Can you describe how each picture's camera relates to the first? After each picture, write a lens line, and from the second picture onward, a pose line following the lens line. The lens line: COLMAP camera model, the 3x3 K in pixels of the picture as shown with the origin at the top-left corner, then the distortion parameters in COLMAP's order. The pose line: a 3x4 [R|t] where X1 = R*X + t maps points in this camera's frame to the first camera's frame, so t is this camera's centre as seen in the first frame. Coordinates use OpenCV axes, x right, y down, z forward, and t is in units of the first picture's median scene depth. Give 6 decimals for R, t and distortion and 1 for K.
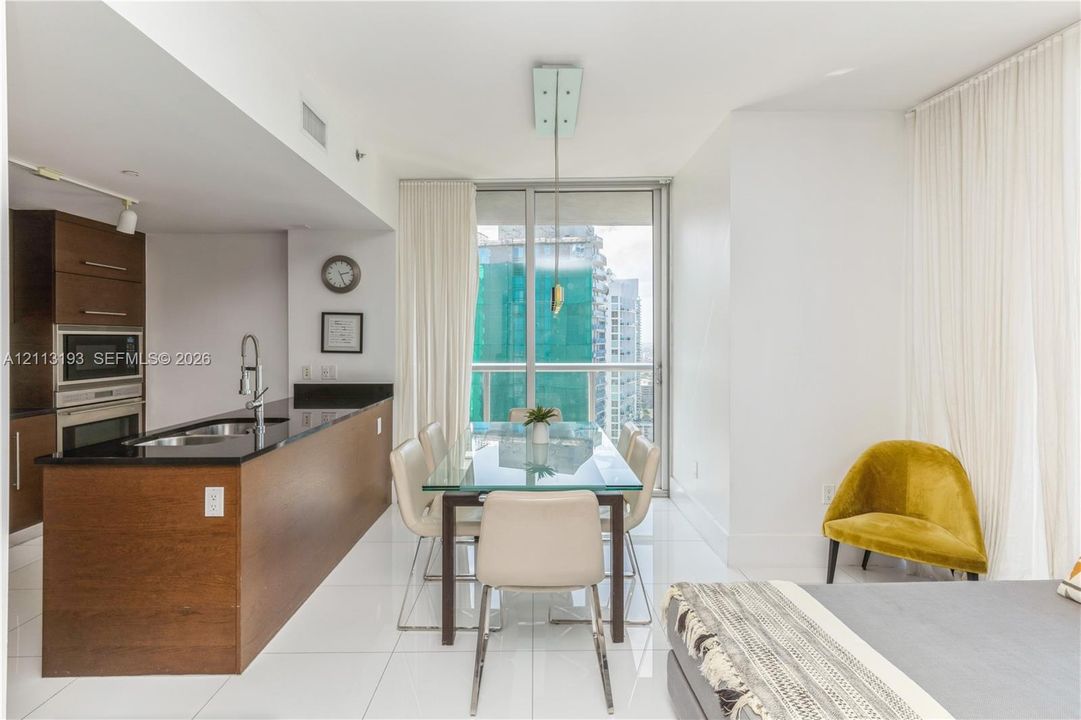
lens RADIAL K [[507.2, 0, 539.8], [0, 507.2, 344.2], [0, 0, 1]] dist [0.008681, 0.000177]
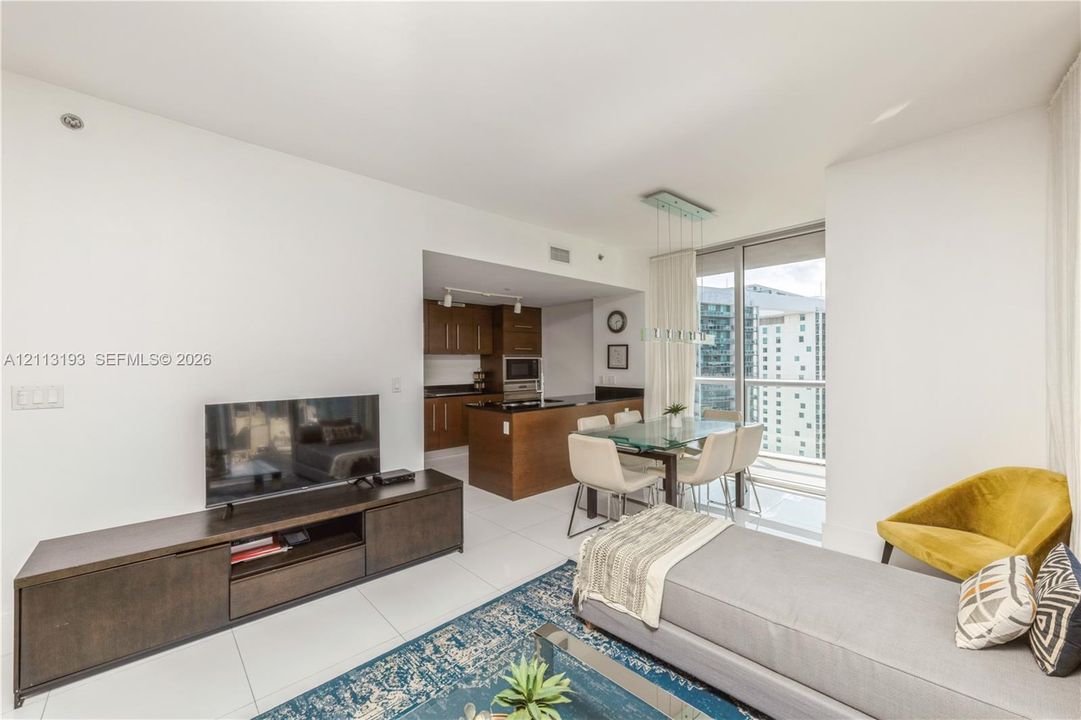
lens RADIAL K [[447.7, 0, 564.9], [0, 447.7, 363.8], [0, 0, 1]] dist [-0.000558, -0.000662]
pose [[0.682897, 0.000066, -0.730515, 0.573218], [-0.000108, 1.000000, -0.000011, 0.001005], [0.730515, 0.000086, 0.682897, -0.131703]]
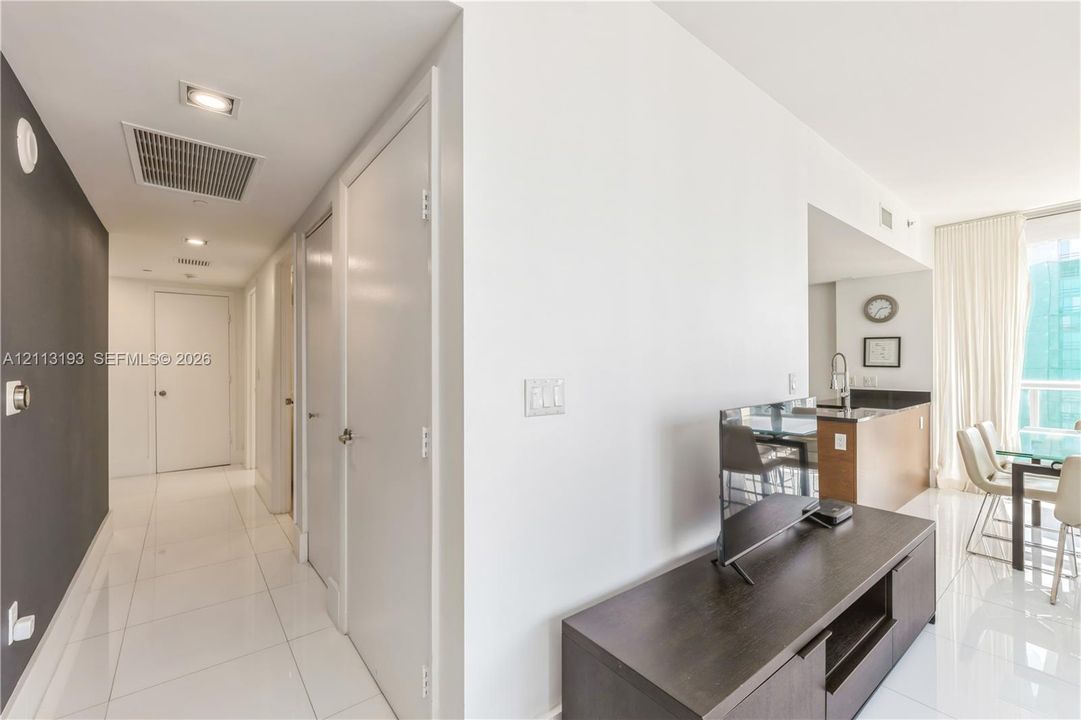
lens RADIAL K [[447.7, 0, 540.5], [0, 447.7, 362.4], [0, 0, 1]] dist [-0.000558, -0.000662]
pose [[0.613503, -0.006863, -0.789662, -0.007880], [-0.002405, 0.999941, -0.010558, 0.019656], [0.789689, 0.008376, 0.613451, -0.447722]]
